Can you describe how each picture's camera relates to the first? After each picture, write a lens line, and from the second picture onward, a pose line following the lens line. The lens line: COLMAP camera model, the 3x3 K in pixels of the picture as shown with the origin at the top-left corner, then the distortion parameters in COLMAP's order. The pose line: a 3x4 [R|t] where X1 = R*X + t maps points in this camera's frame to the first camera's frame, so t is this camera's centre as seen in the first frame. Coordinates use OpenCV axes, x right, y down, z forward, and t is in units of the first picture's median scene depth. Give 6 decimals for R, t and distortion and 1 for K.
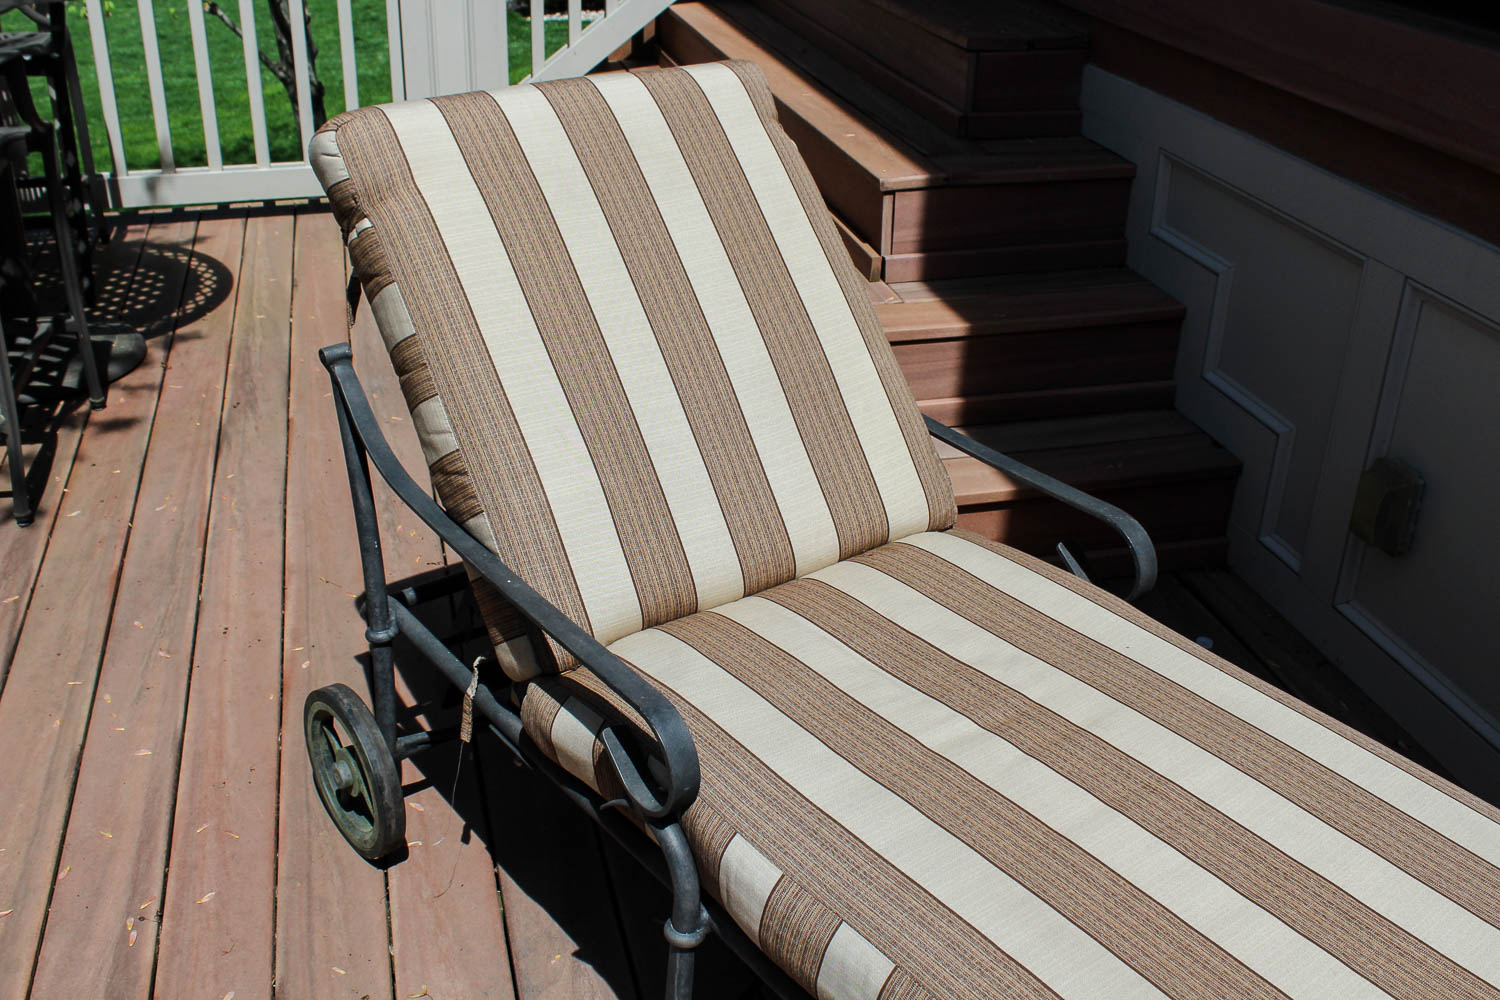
lens RADIAL K [[1453.2, 0, 750.0], [0, 1453.2, 500.0], [0, 0, 1]] dist [-0.103610, 0.024189]
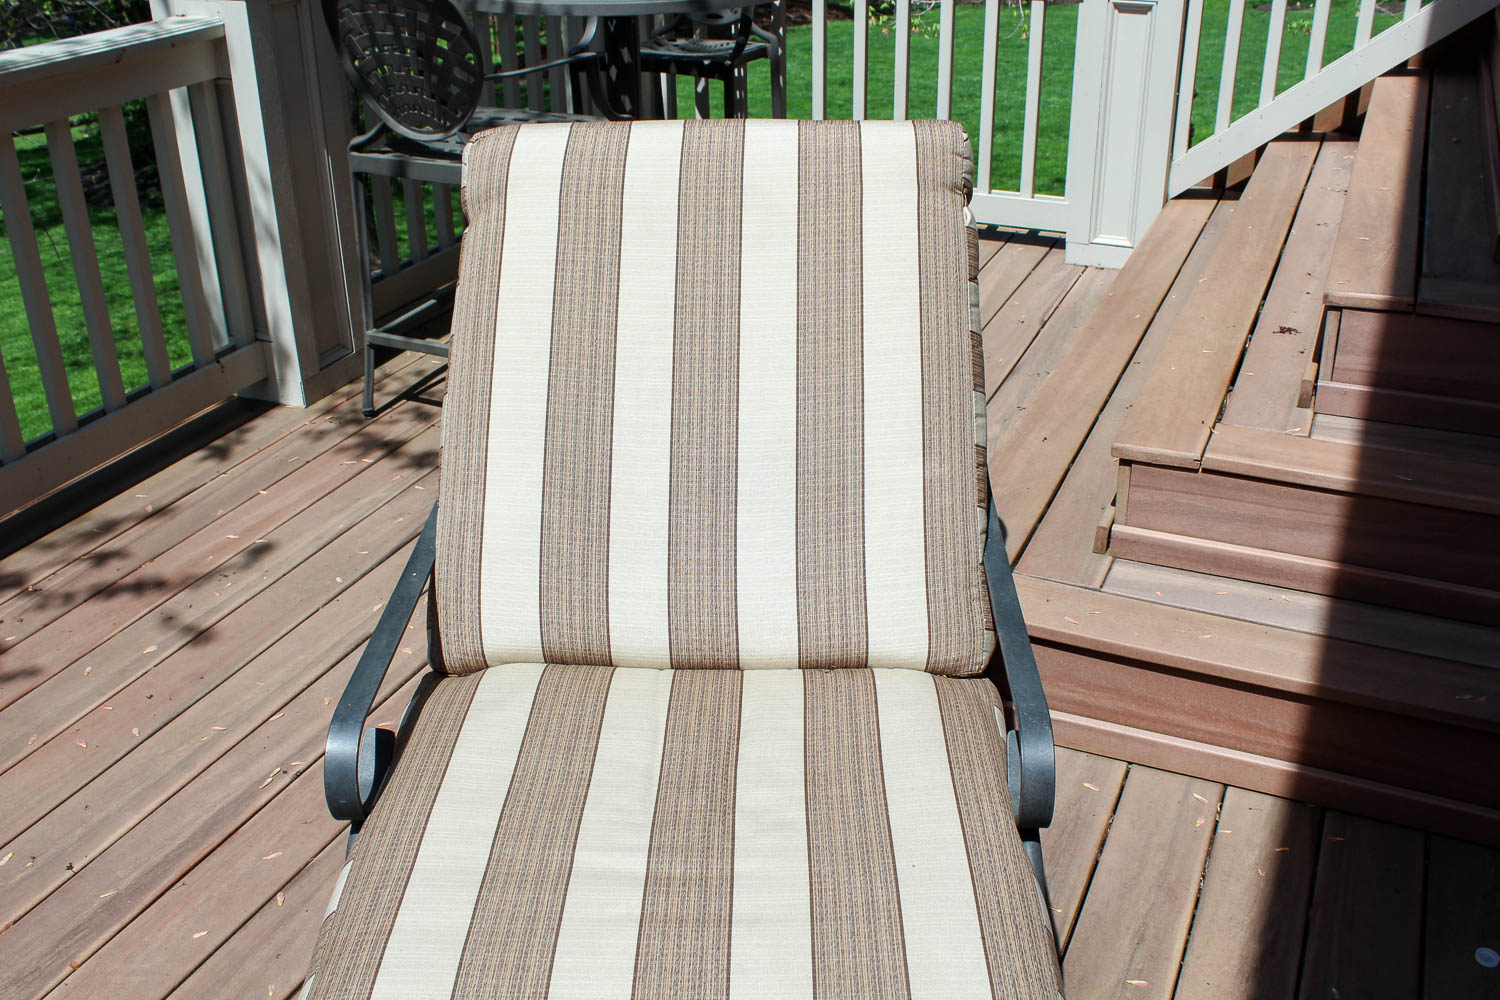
lens RADIAL K [[1424.9, 0, 750.0], [0, 1424.9, 500.0], [0, 0, 1]] dist [-0.165228, 0.160963]
pose [[0.774708, 0.244352, -0.583198, 0.540206], [-0.257440, 0.964300, 0.062051, -0.108713], [0.577540, 0.102067, 0.809957, 0.255172]]
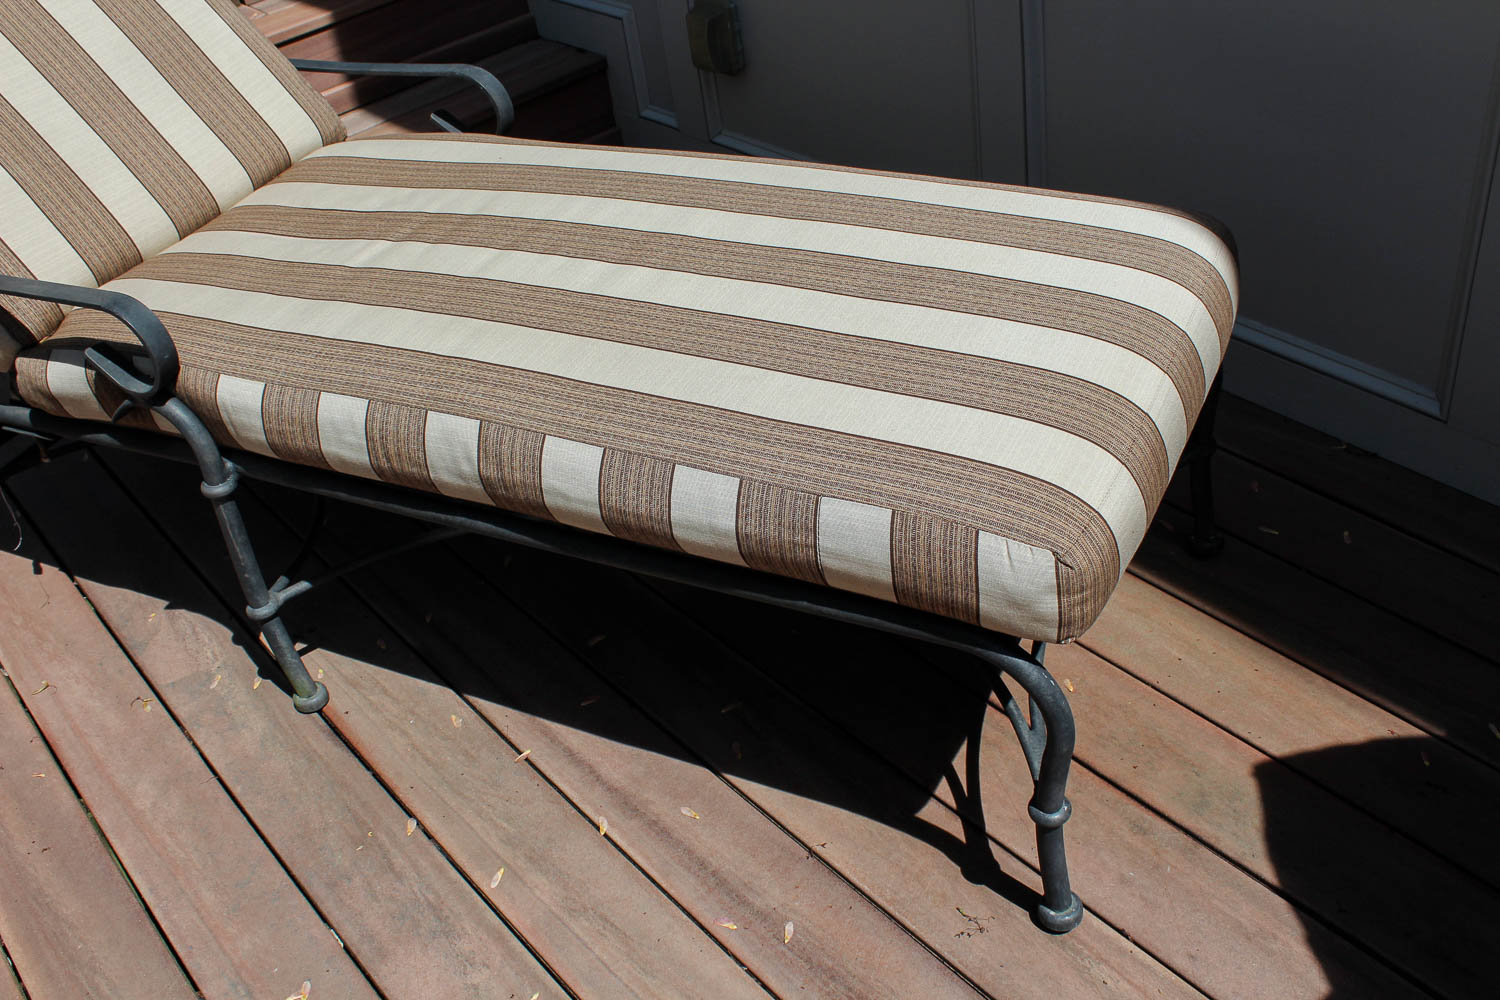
lens RADIAL K [[1424.9, 0, 750.0], [0, 1424.9, 500.0], [0, 0, 1]] dist [-0.165228, 0.160963]
pose [[0.888381, -0.371802, 0.269336, 0.023035], [0.328382, 0.924578, 0.193185, 0.185829], [-0.320849, -0.083177, 0.943471, -0.174047]]
